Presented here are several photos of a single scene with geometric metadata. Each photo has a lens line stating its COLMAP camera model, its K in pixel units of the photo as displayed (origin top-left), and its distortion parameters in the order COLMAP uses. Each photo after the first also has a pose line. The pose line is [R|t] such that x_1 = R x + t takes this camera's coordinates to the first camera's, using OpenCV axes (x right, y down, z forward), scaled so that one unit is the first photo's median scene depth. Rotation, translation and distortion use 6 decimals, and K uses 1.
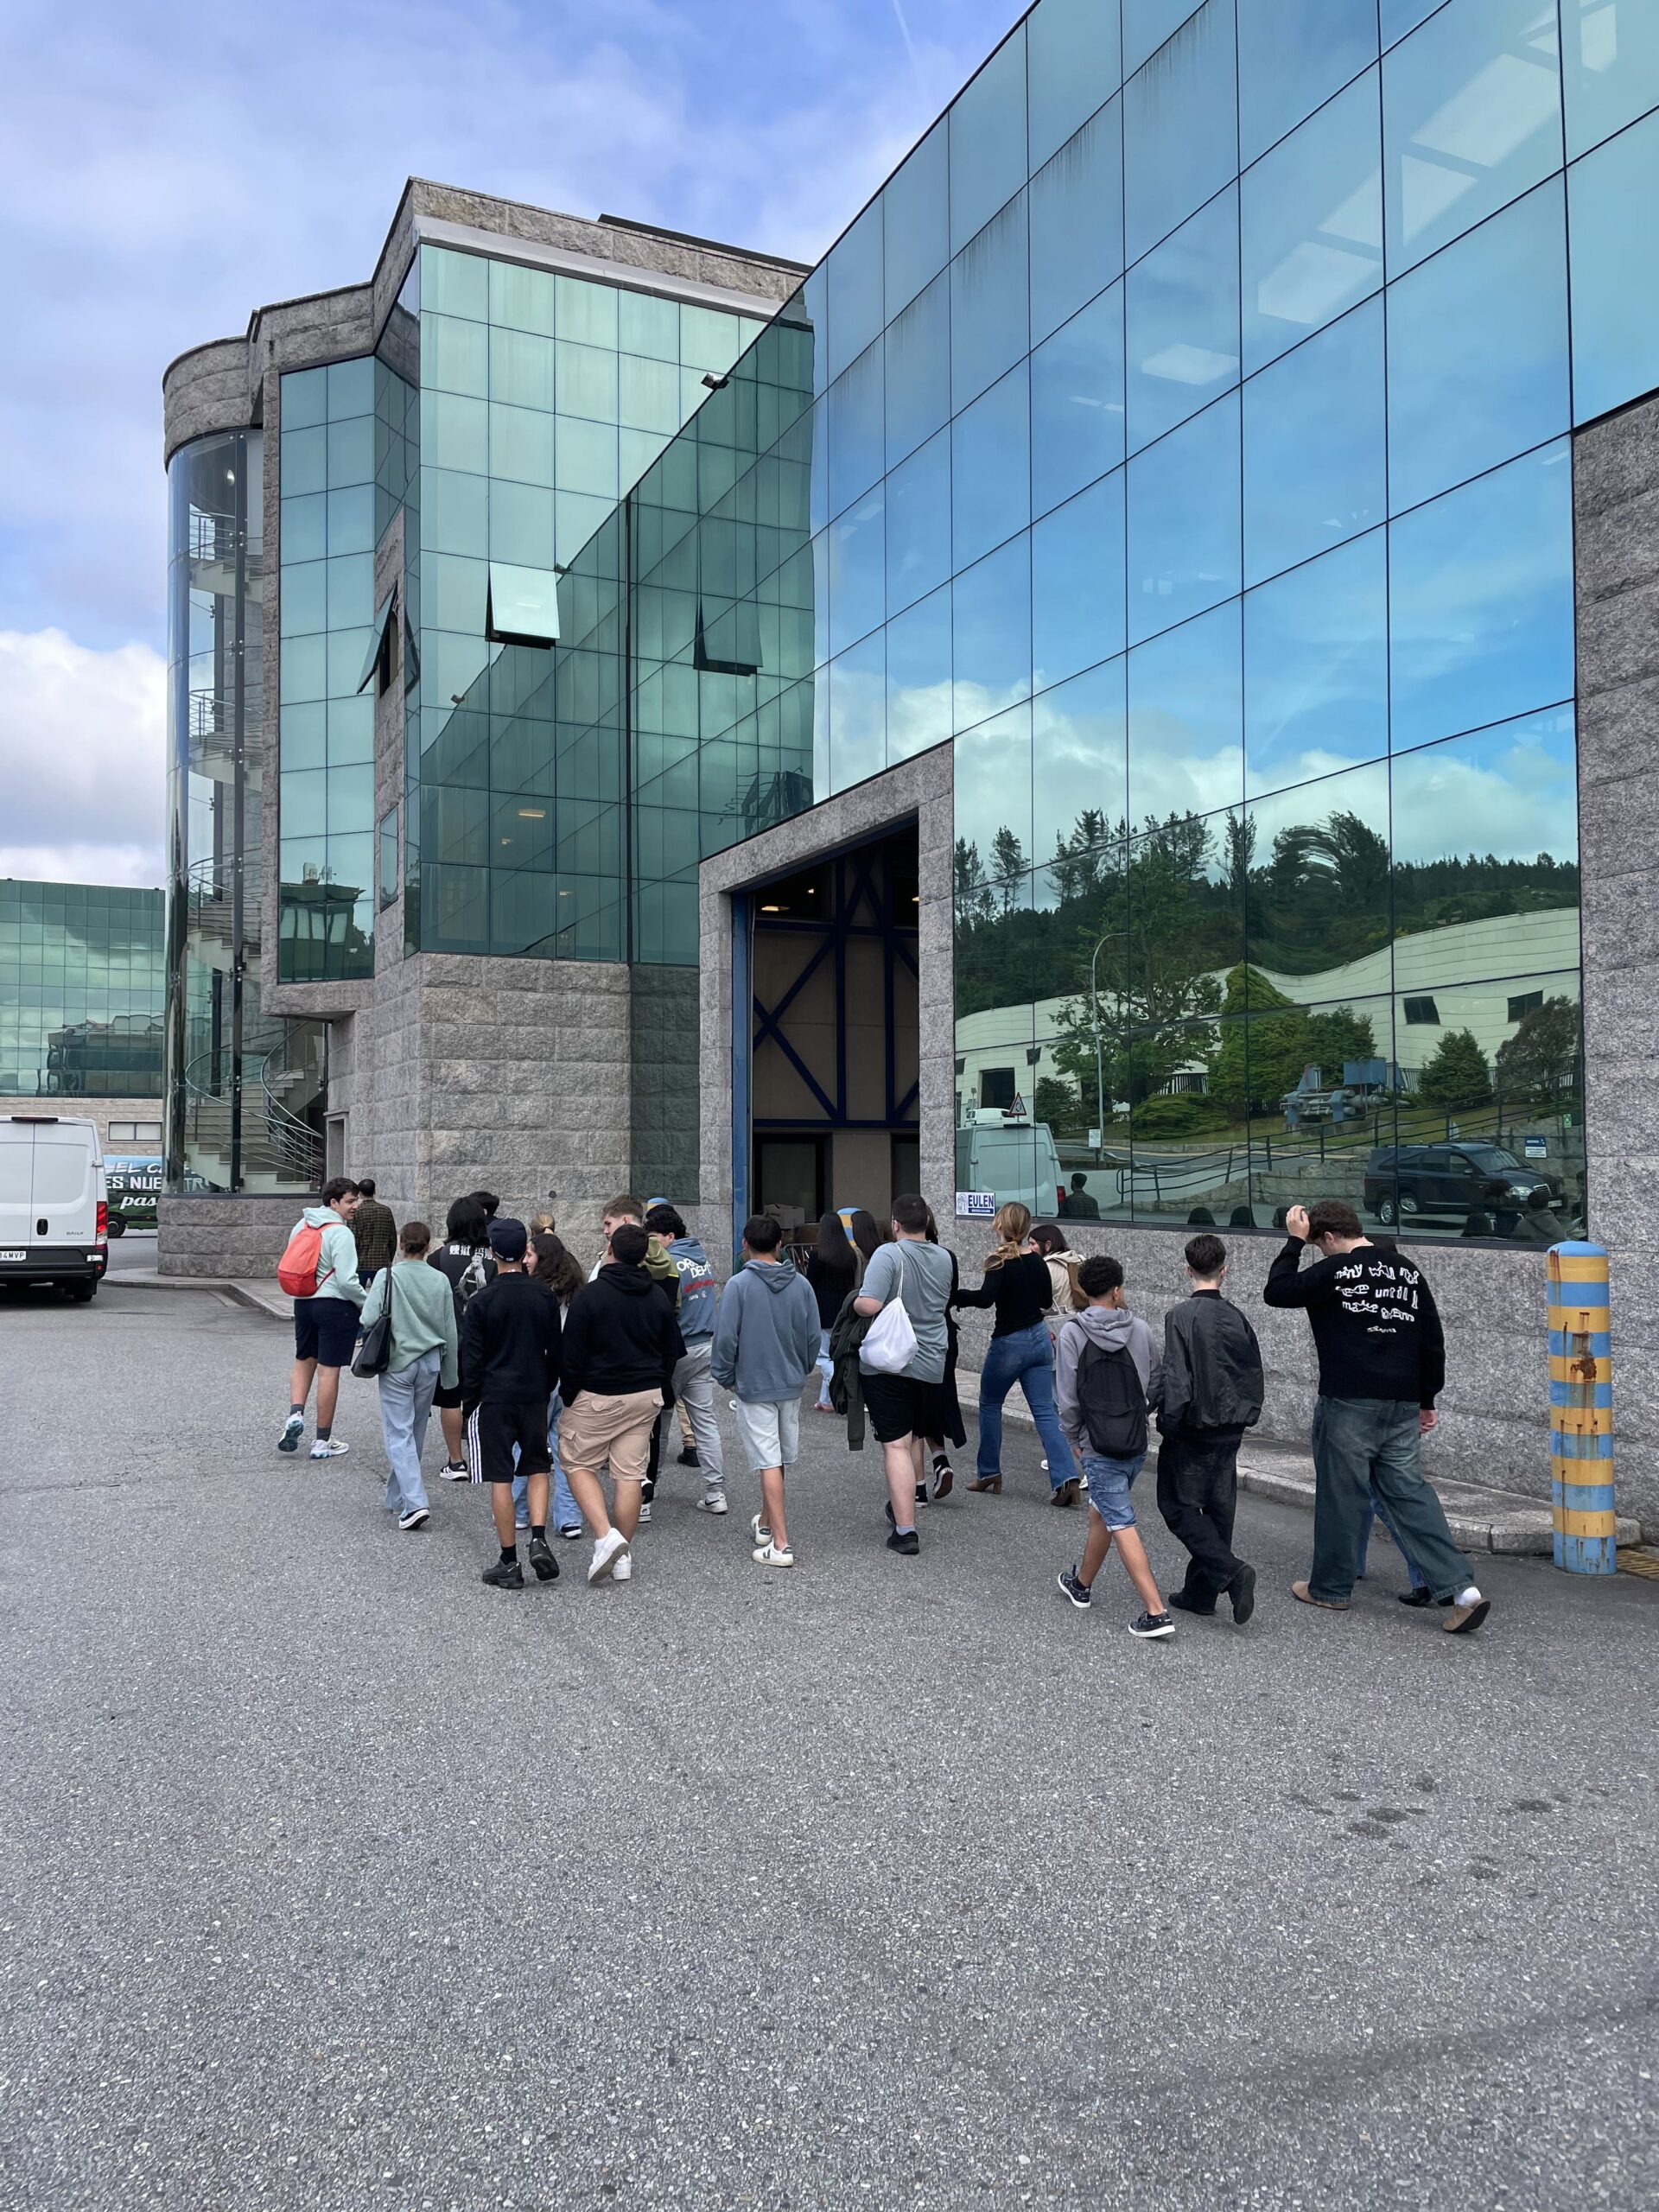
lens RADIAL K [[1687.9, 0, 829.5], [0, 1687.9, 1106.0], [0, 0, 1]] dist [0.028527, -0.001186]
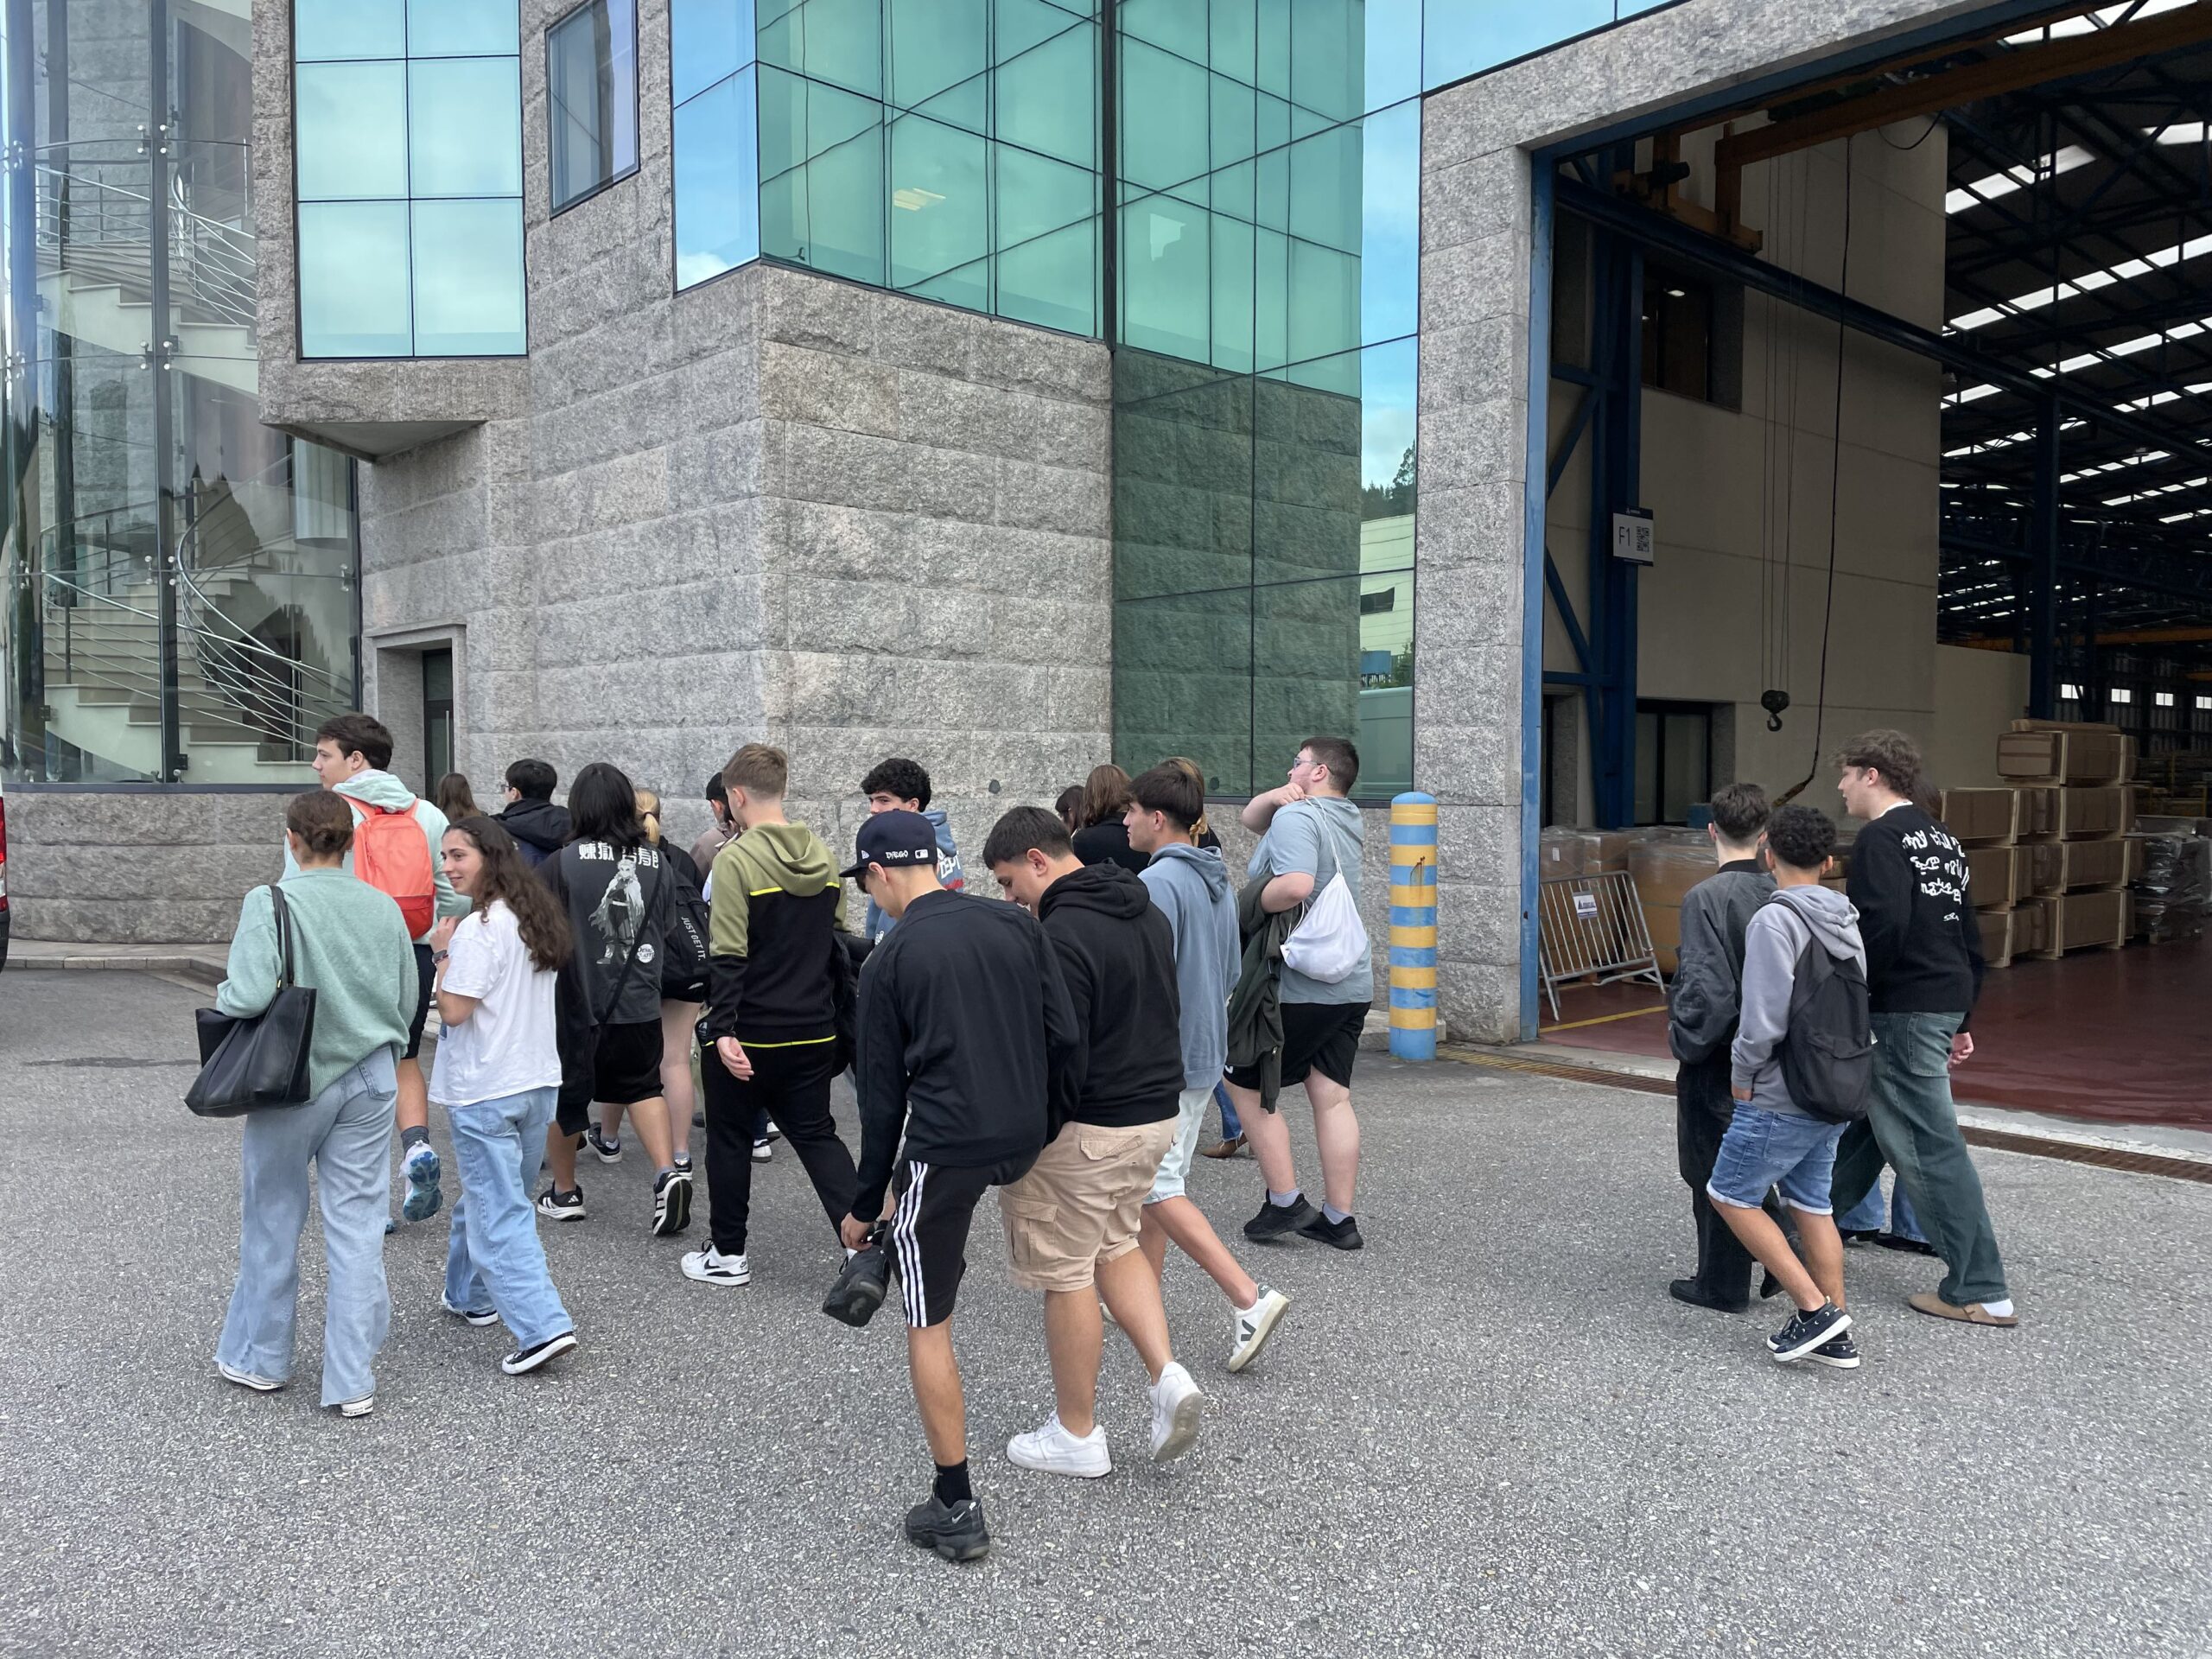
lens RADIAL K [[1687.9, 0, 1104.2], [0, 1687.9, 898.7], [0, 0, 1]] dist [0.028527, -0.001186]
pose [[0.951401, -0.015019, 0.307588, -0.288763], [-0.019311, 0.993935, 0.108261, 0.029585], [-0.307348, -0.108939, 0.945341, 0.495048]]
